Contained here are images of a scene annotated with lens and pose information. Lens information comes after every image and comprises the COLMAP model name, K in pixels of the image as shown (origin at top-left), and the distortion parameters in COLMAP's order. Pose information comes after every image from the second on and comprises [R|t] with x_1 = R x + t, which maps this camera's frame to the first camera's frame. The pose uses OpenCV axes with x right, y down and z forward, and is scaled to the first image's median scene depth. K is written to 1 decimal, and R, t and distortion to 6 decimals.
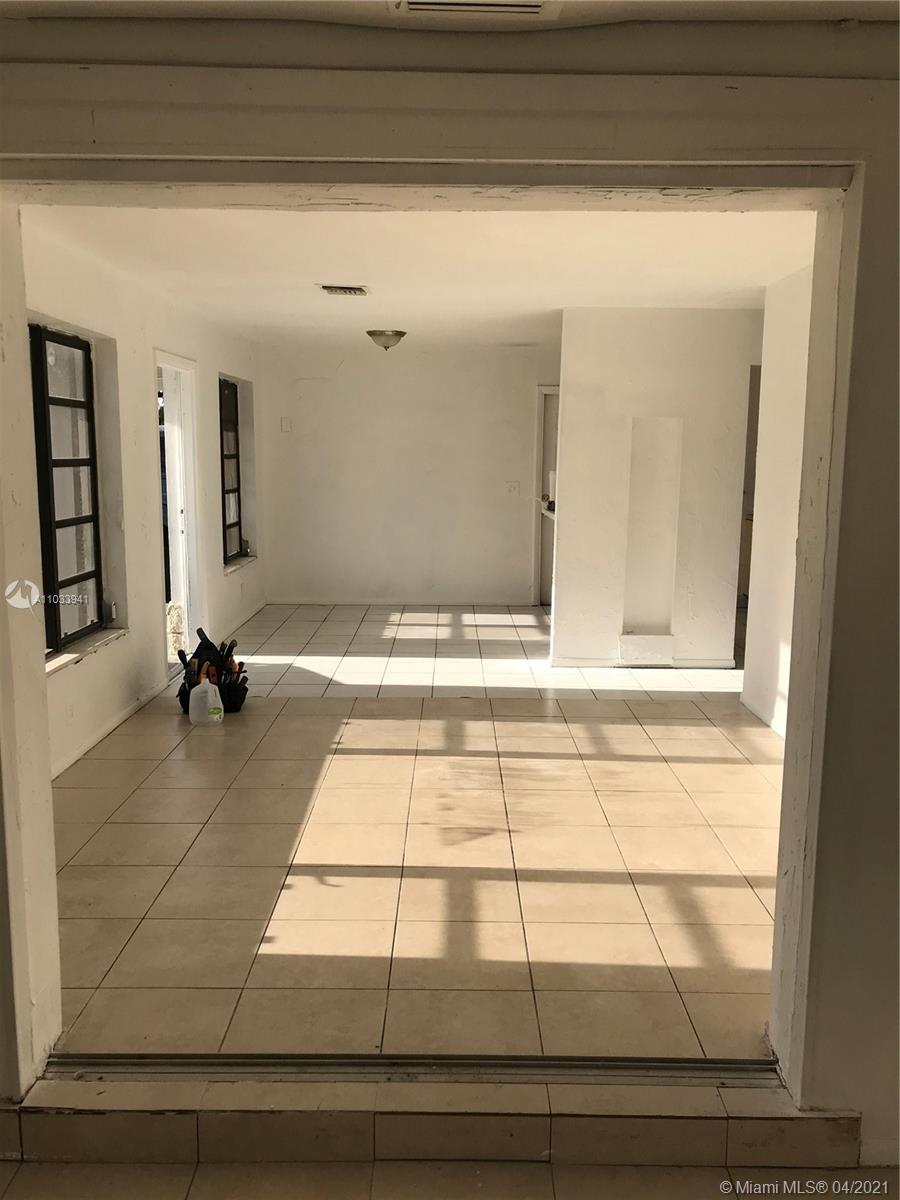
lens RADIAL K [[991.3, 0, 450.5], [0, 991.3, 600.1], [0, 0, 1]] dist [0.040491, 0.016786]
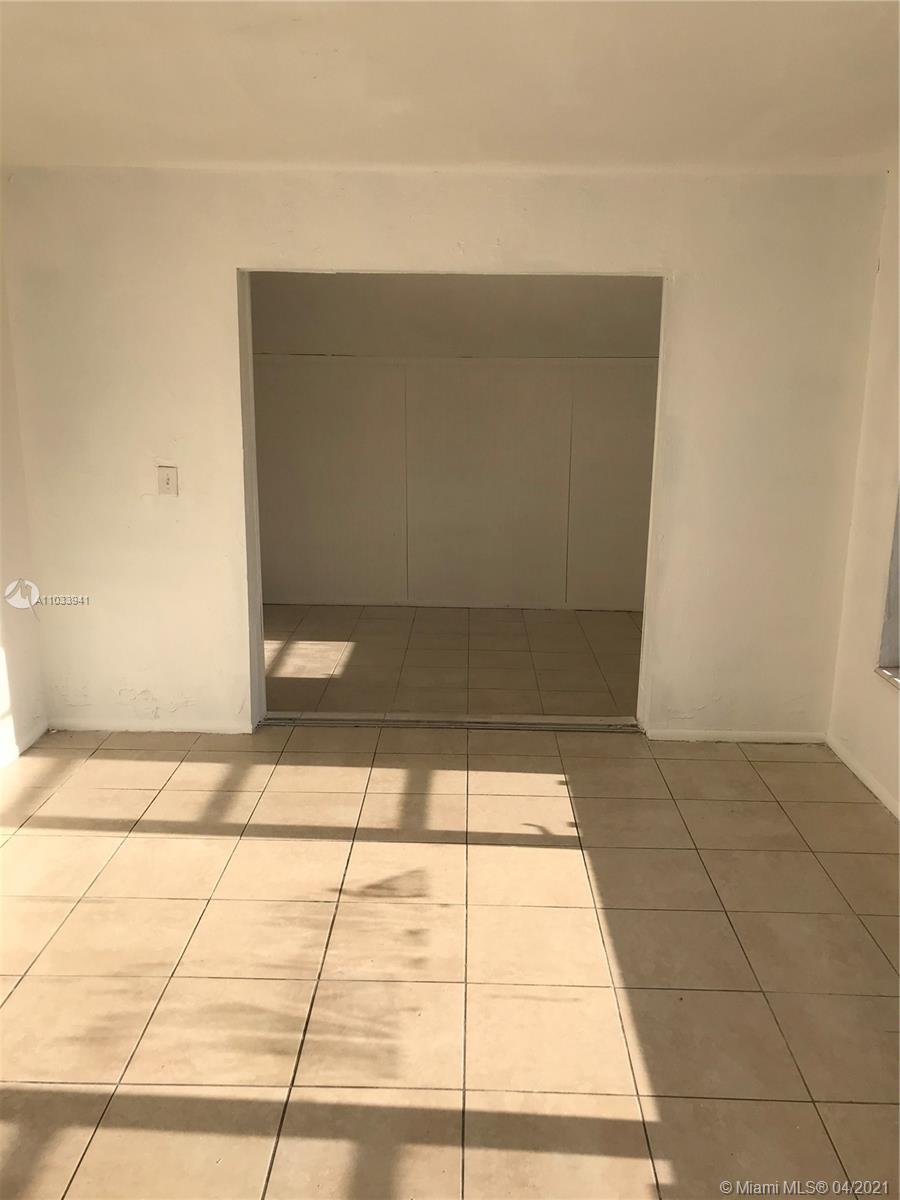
lens RADIAL K [[991.3, 0, 449.3], [0, 991.3, 599.7], [0, 0, 1]] dist [0.040491, 0.016786]
pose [[-0.999659, -0.022007, 0.014089, -0.036654], [-0.015059, 0.925811, 0.377686, -0.308045], [-0.021356, 0.377345, -0.925826, 1.718654]]
